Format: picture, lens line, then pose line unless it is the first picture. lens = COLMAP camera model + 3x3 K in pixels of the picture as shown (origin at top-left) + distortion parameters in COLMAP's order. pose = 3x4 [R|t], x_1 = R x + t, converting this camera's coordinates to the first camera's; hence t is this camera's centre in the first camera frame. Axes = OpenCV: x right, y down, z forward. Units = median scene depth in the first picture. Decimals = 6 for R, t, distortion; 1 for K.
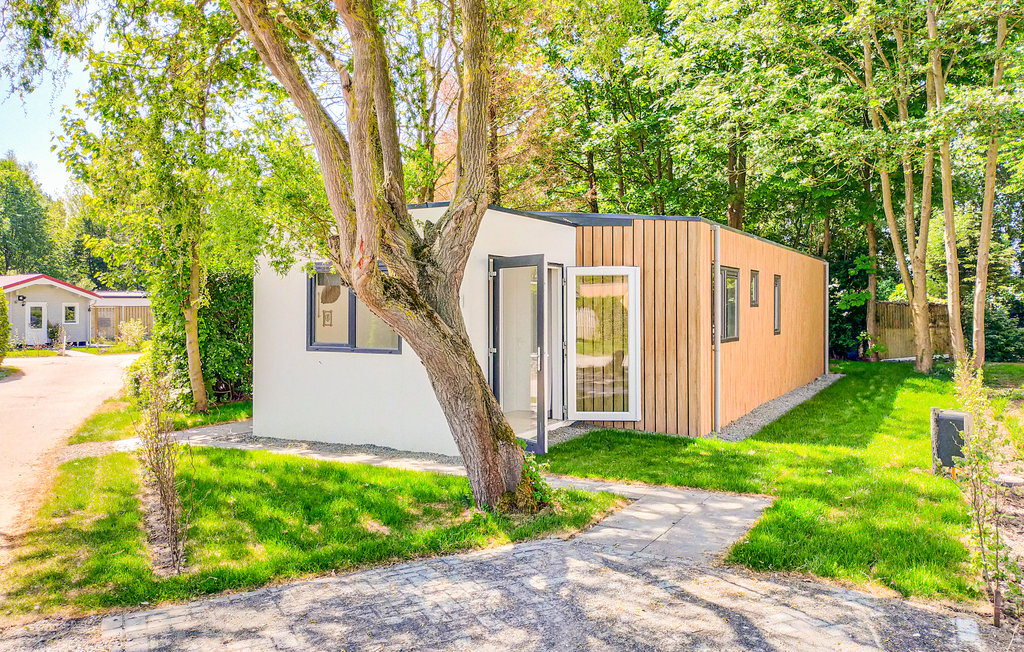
lens RADIAL K [[802.6, 0, 511.6], [0, 802.6, 323.5], [0, 0, 1]] dist [0.013745, -0.007619]
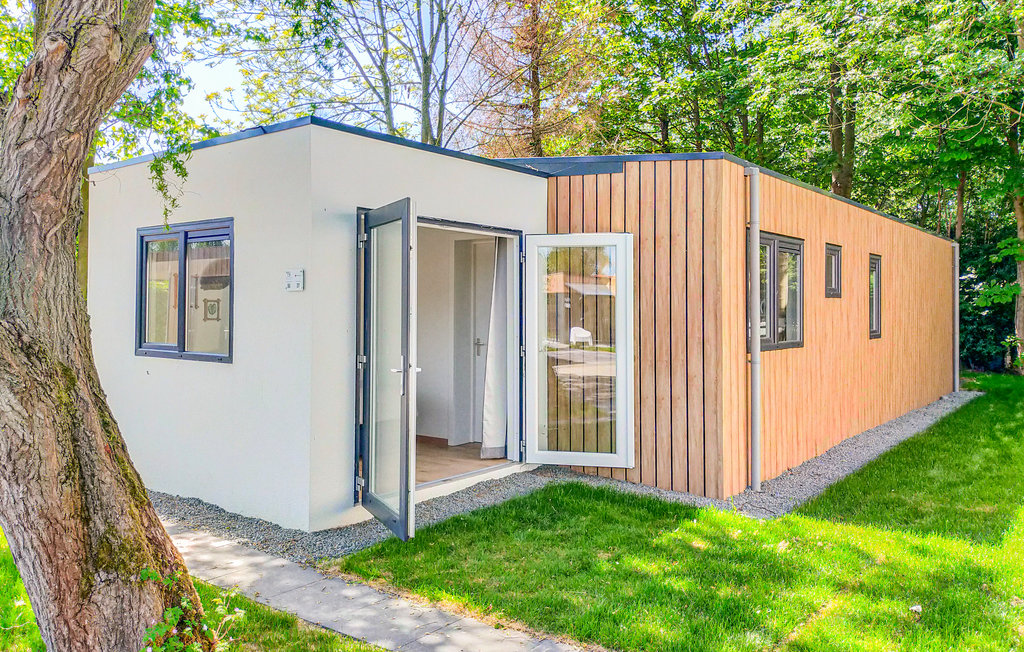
lens RADIAL K [[802.6, 0, 525.8], [0, 802.6, 304.3], [0, 0, 1]] dist [0.013745, -0.007619]
pose [[0.990800, 0.004273, -0.135263, 0.155697], [-0.007553, 0.999690, -0.023743, 0.003731], [0.135120, 0.024546, 0.990525, 0.326956]]
